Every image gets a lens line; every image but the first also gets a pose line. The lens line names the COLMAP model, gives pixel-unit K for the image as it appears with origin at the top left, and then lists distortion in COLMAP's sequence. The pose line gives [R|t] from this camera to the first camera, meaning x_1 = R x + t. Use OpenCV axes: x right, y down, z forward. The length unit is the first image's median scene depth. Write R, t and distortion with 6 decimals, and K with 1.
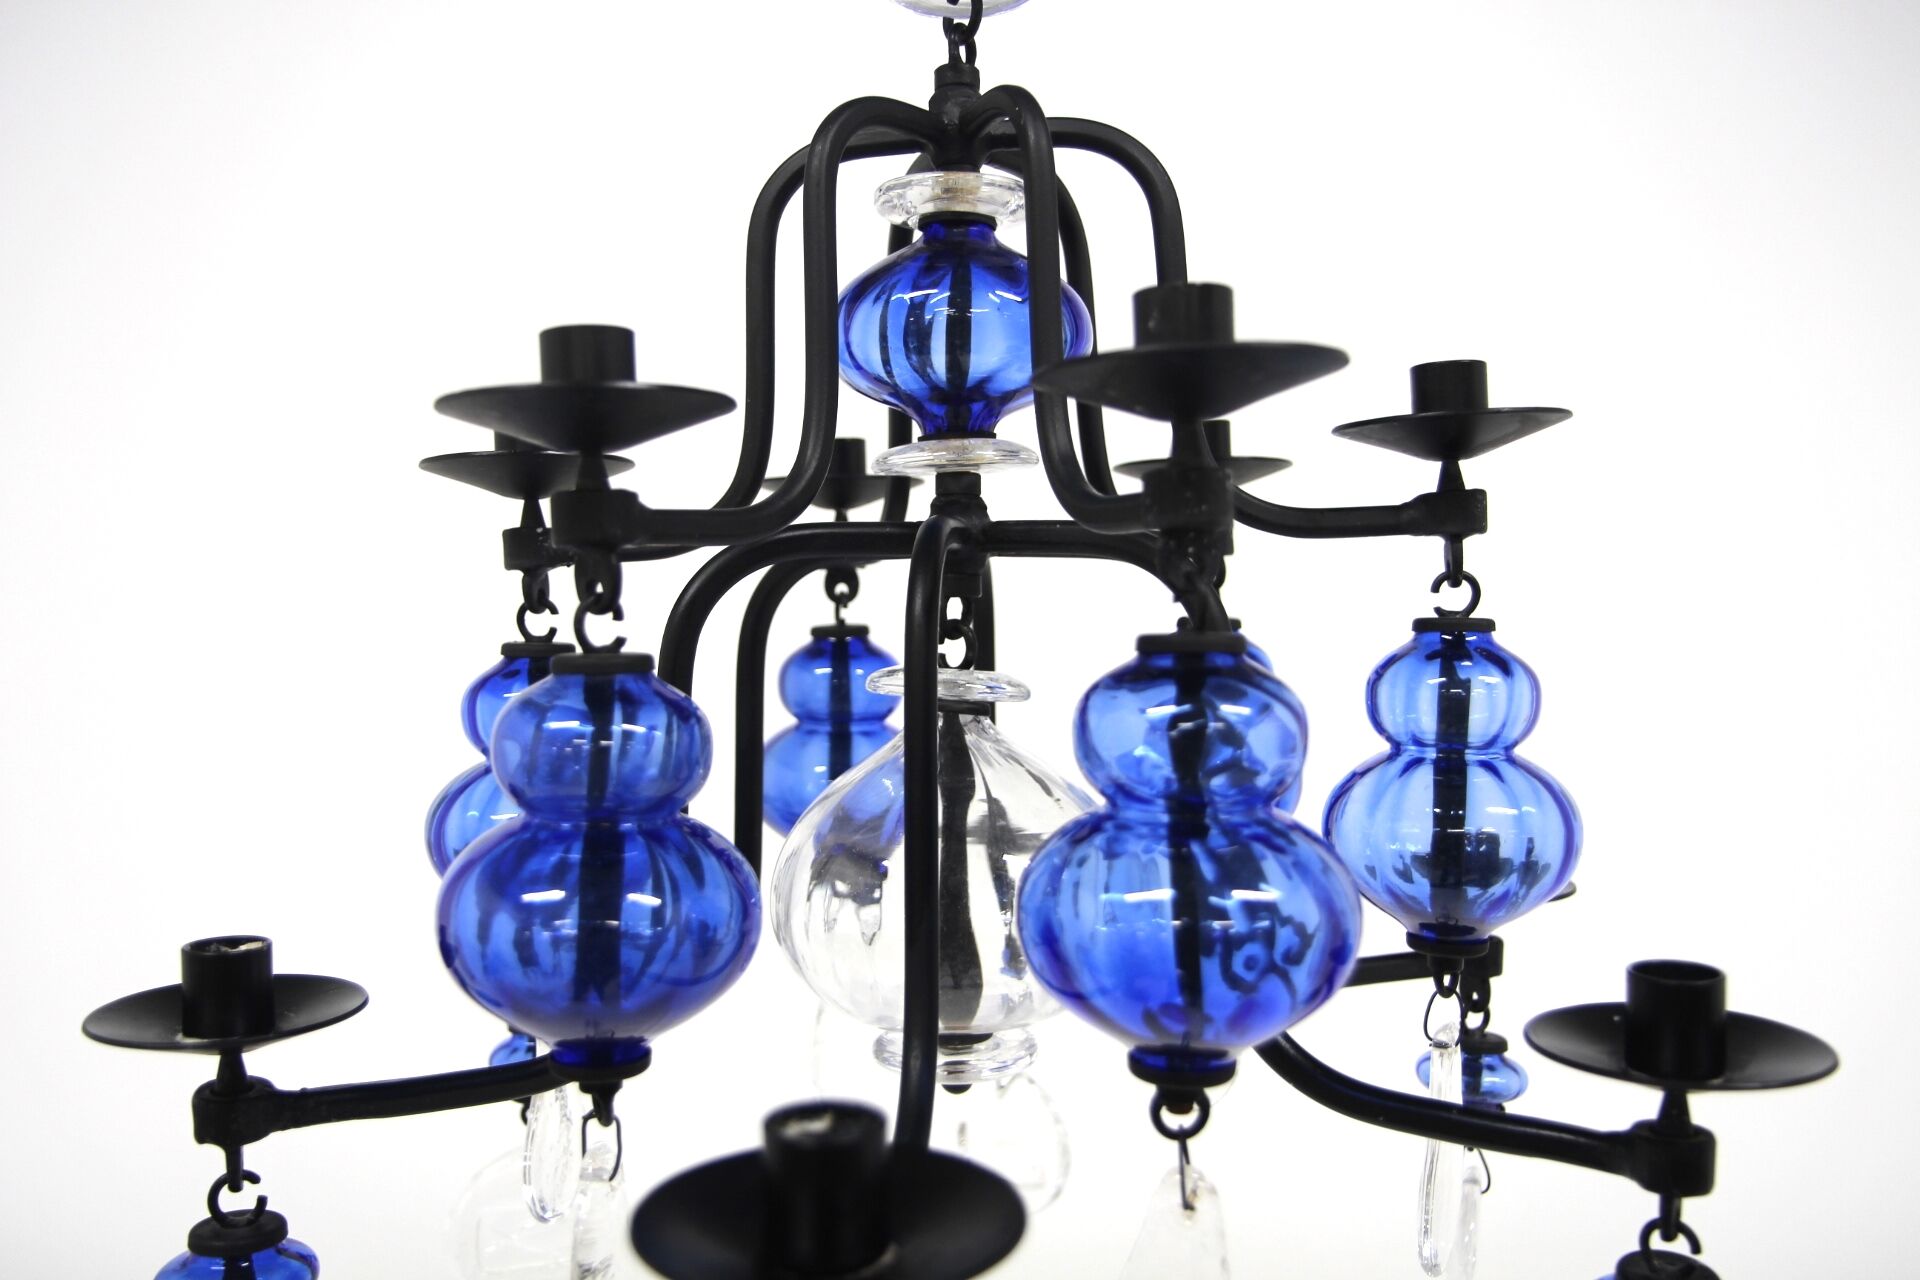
lens RADIAL K [[937.4, 0, 960.0], [0, 937.4, 640.0], [0, 0, 1]] dist [-0.000824, -0.000104]
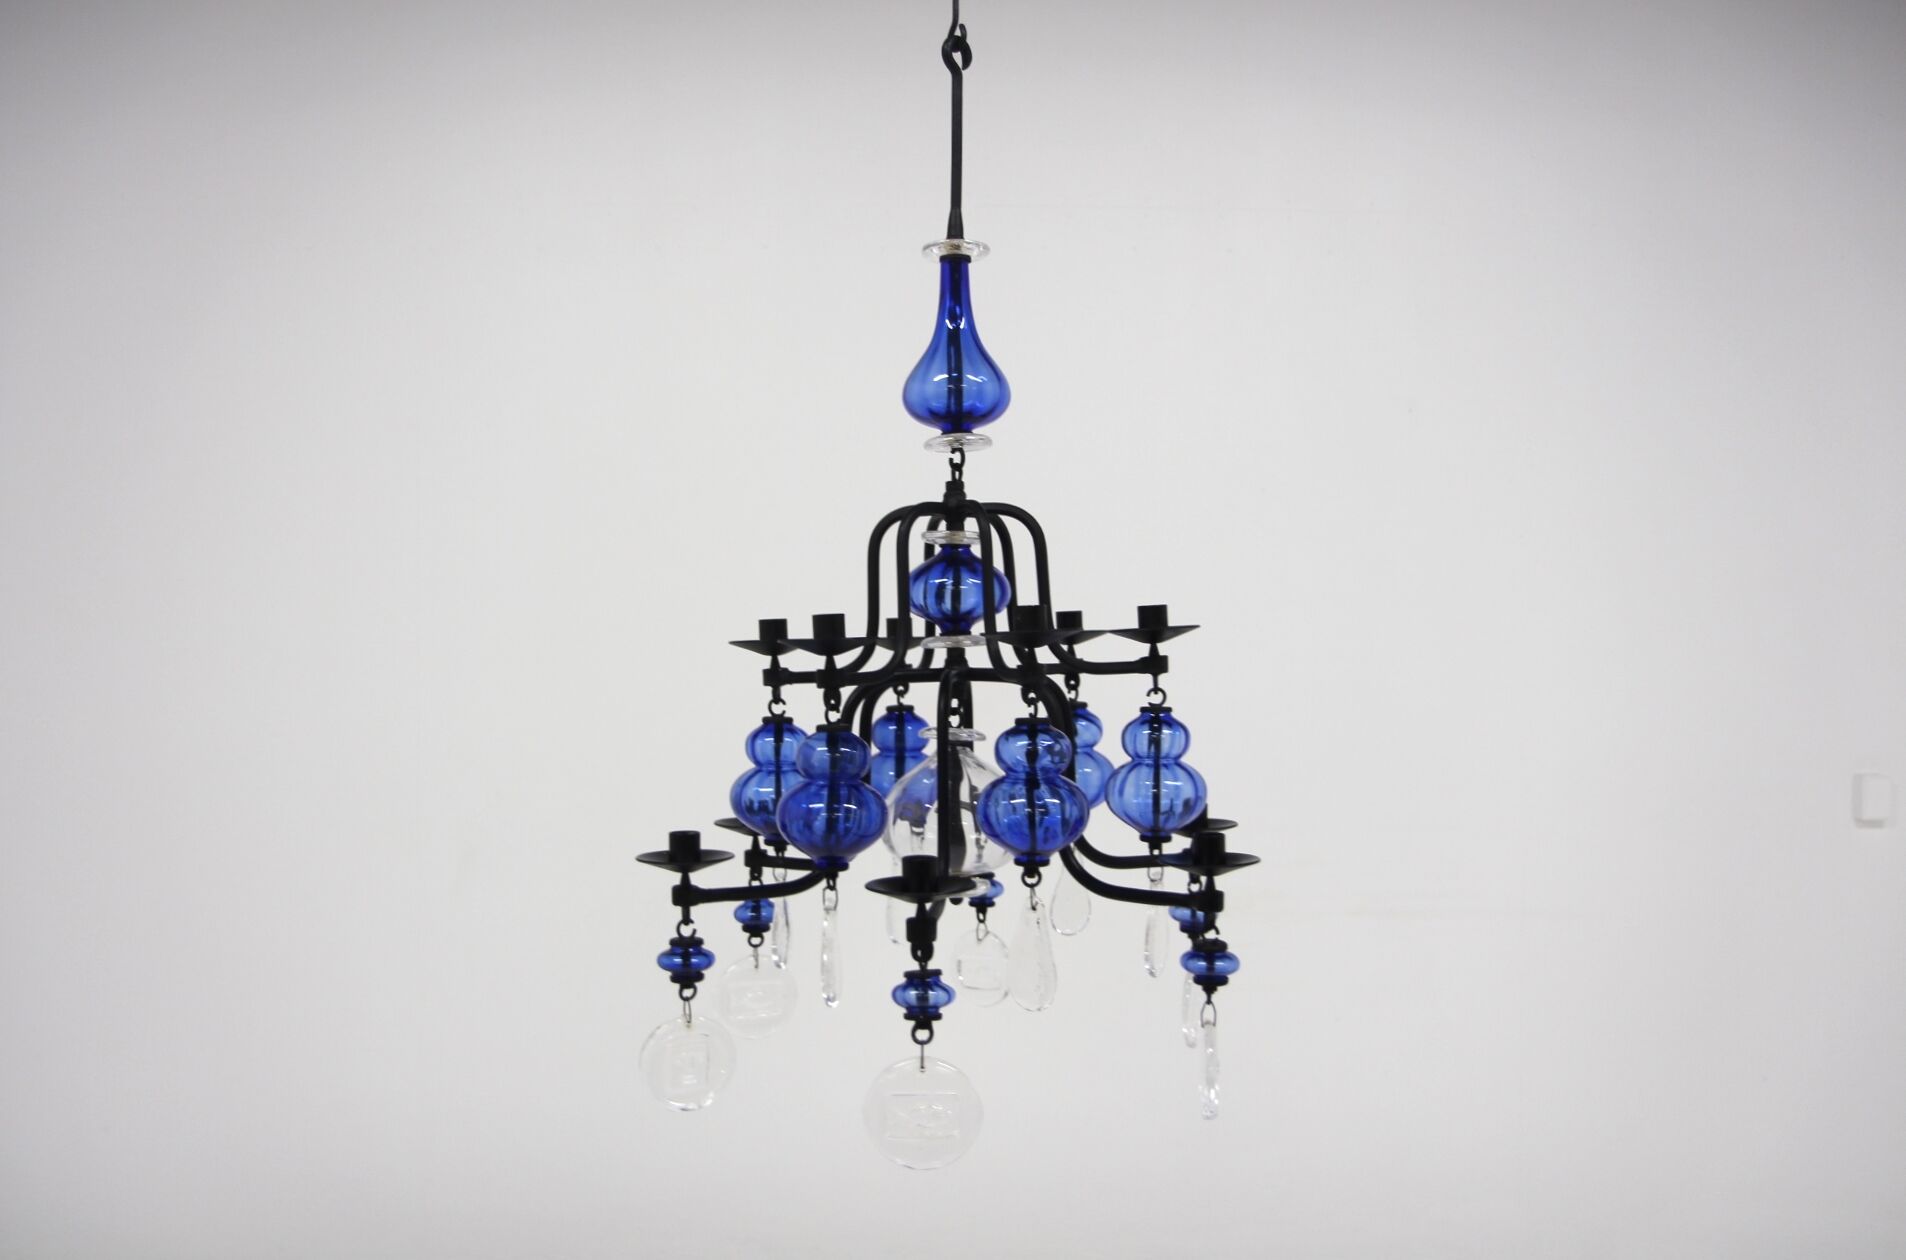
lens RADIAL K [[1536.2, 0, 953.0], [0, 1536.2, 630.0], [0, 0, 1]] dist [-0.032081, -0.000497]
pose [[0.999990, -0.003680, -0.002518, 0.000175], [0.003645, 0.999900, -0.013691, -0.172695], [0.002568, 0.013682, 0.999903, -3.069961]]
